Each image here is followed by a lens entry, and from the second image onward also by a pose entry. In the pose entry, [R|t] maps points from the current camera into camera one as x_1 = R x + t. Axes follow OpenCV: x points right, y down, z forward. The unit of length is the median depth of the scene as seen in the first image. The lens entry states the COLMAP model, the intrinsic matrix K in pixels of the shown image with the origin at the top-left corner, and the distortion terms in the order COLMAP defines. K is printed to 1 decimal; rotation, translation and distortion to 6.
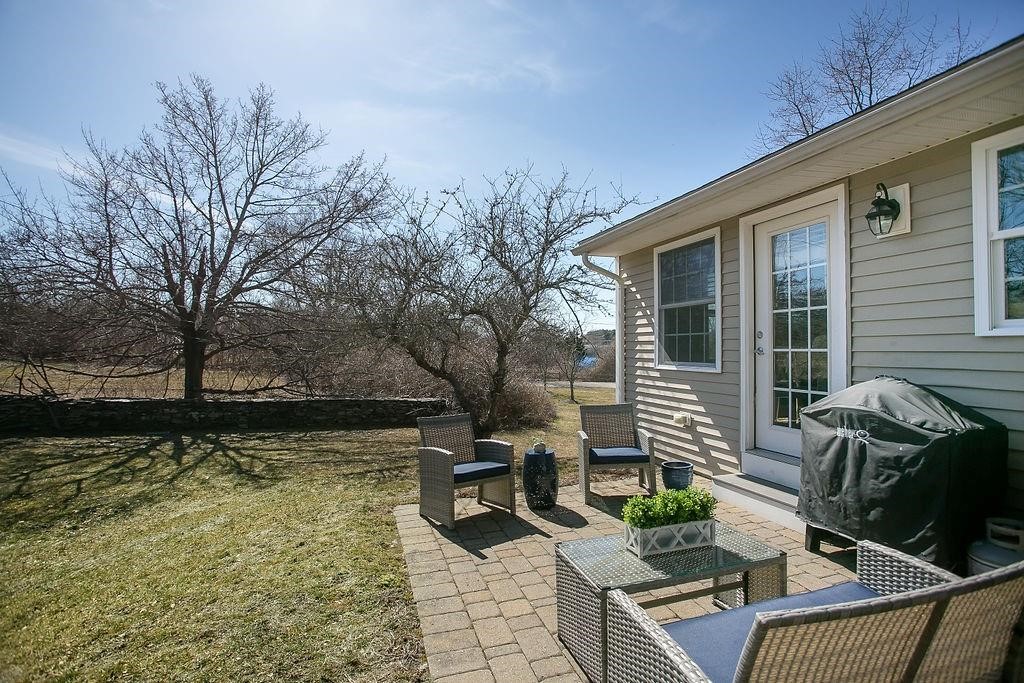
lens RADIAL K [[495.9, 0, 512.0], [0, 495.9, 341.5], [0, 0, 1]] dist [-0.078330, 0.037659]
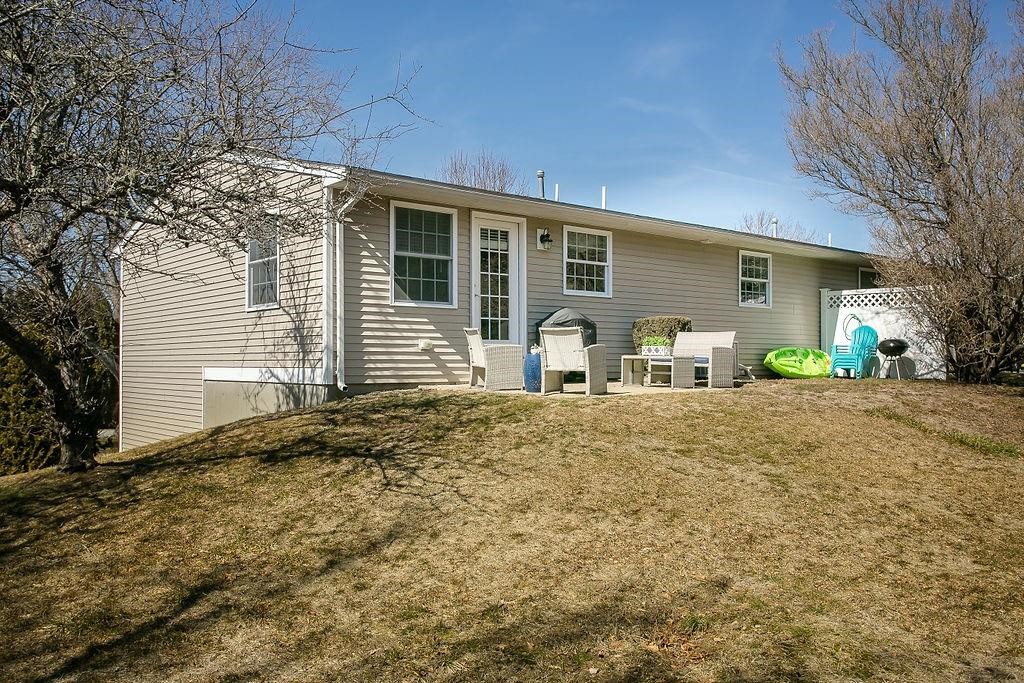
lens RADIAL K [[849.9, 0, 512.0], [0, 849.9, 341.5], [0, 0, 1]] dist [0.000564, 0.000006]
pose [[-0.387128, 0.026075, 0.921657, -2.156891], [-0.006894, 0.999490, -0.031172, 0.261652], [-0.922000, -0.018422, -0.386751, 1.983958]]
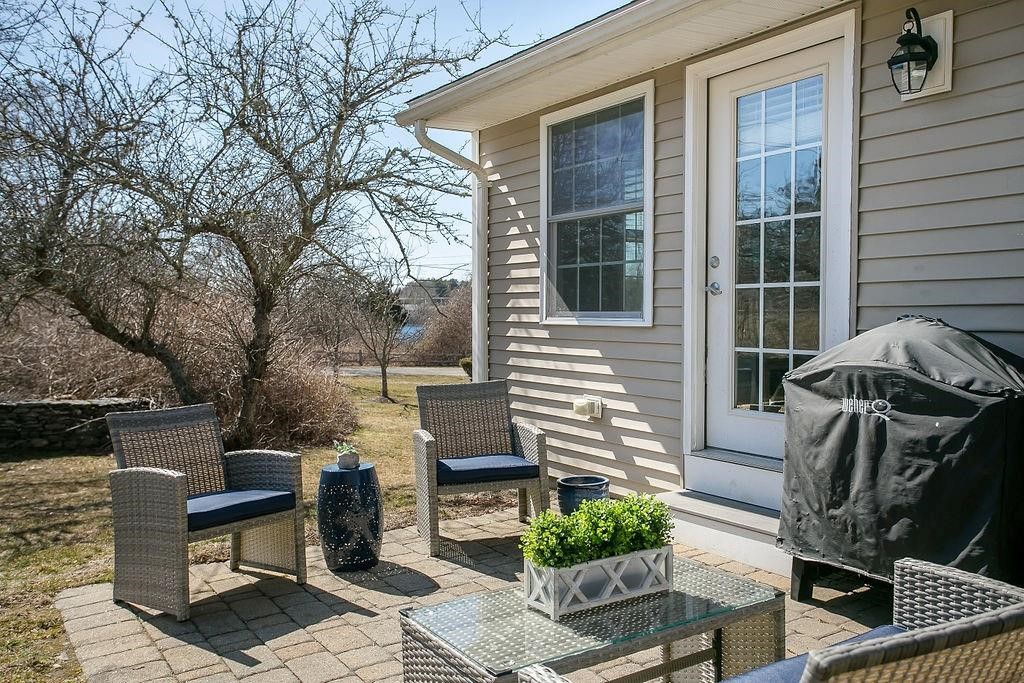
lens RADIAL K [[862.6, 0, 512.0], [0, 862.6, 341.5], [0, 0, 1]] dist [-0.038054, 0.113376]
pose [[0.963048, -0.010412, 0.269130, -0.025198], [-0.002566, 0.998853, 0.047823, 0.034931], [-0.269319, -0.046746, 0.961916, 0.029375]]
